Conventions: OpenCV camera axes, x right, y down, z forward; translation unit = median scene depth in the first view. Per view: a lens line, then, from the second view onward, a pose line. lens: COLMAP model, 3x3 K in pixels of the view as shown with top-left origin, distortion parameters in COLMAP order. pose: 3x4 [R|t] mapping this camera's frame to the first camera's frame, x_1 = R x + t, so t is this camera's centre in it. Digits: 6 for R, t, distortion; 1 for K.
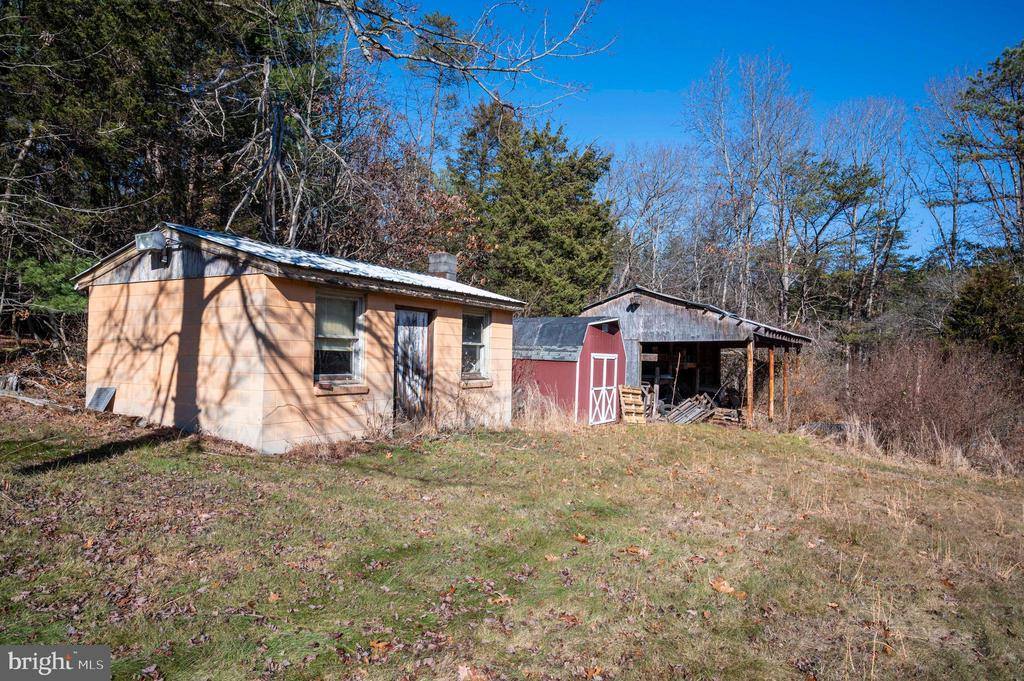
lens RADIAL K [[682.8, 0, 511.2], [0, 682.8, 340.4], [0, 0, 1]] dist [-0.000187, 0.002697]
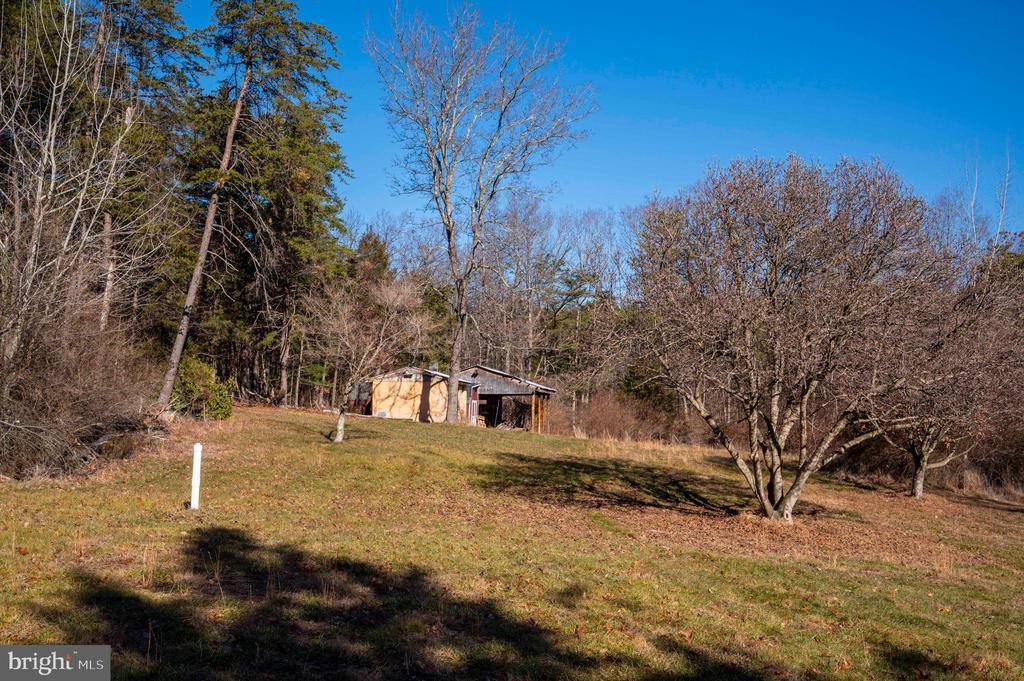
lens RADIAL K [[1059.9, 0, 512.2], [0, 1059.9, 340.3], [0, 0, 1]] dist [0.000155, 0.000000]
pose [[0.918820, 0.020623, 0.394138, -1.900461], [-0.005795, 0.999231, -0.038775, -0.069874], [-0.394634, 0.033343, 0.918233, -3.746820]]
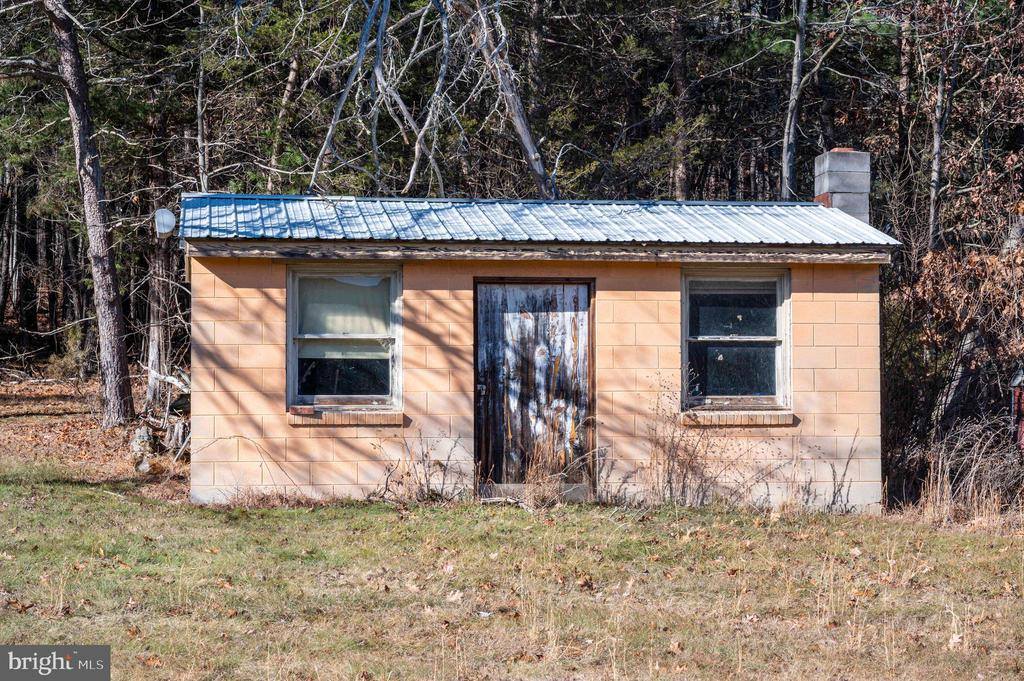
lens RADIAL K [[2114.1, 0, 509.2], [0, 2114.1, 342.7], [0, 0, 1]] dist [0.122123, 0.000000]
pose [[0.599397, -0.055233, -0.798544, 1.236578], [0.034293, 0.998472, -0.043321, 0.079311], [0.799717, -0.001418, 0.600375, -0.062835]]
